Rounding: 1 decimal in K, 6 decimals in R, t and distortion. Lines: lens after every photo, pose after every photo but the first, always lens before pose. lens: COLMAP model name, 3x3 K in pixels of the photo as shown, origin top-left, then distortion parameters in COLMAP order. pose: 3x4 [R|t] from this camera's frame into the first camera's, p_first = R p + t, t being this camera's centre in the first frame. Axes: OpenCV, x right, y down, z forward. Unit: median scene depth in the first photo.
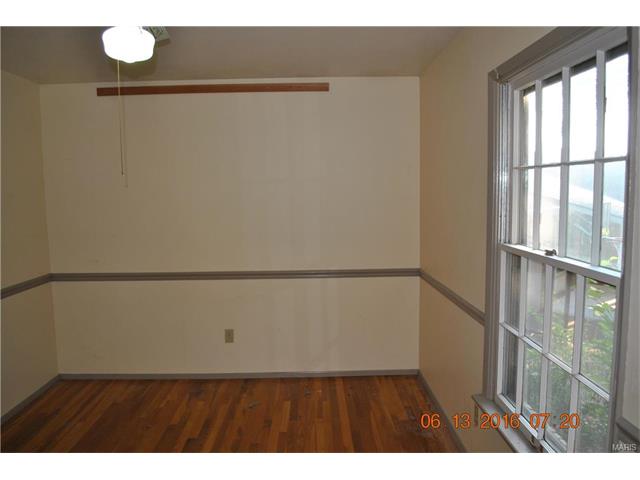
lens RADIAL K [[511.8, 0, 319.9], [0, 511.8, 240.8], [0, 0, 1]] dist [-0.069459, -0.002435]
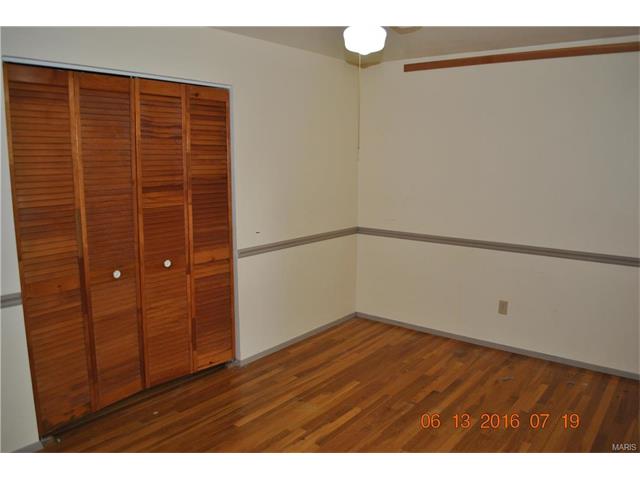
lens RADIAL K [[511.8, 0, 318.4], [0, 511.8, 239.8], [0, 0, 1]] dist [-0.069459, -0.002435]
pose [[0.779928, 0.121065, -0.614048, 0.145803], [-0.079510, 0.992330, 0.094657, -0.012246], [0.620798, -0.025003, 0.783572, -0.003805]]
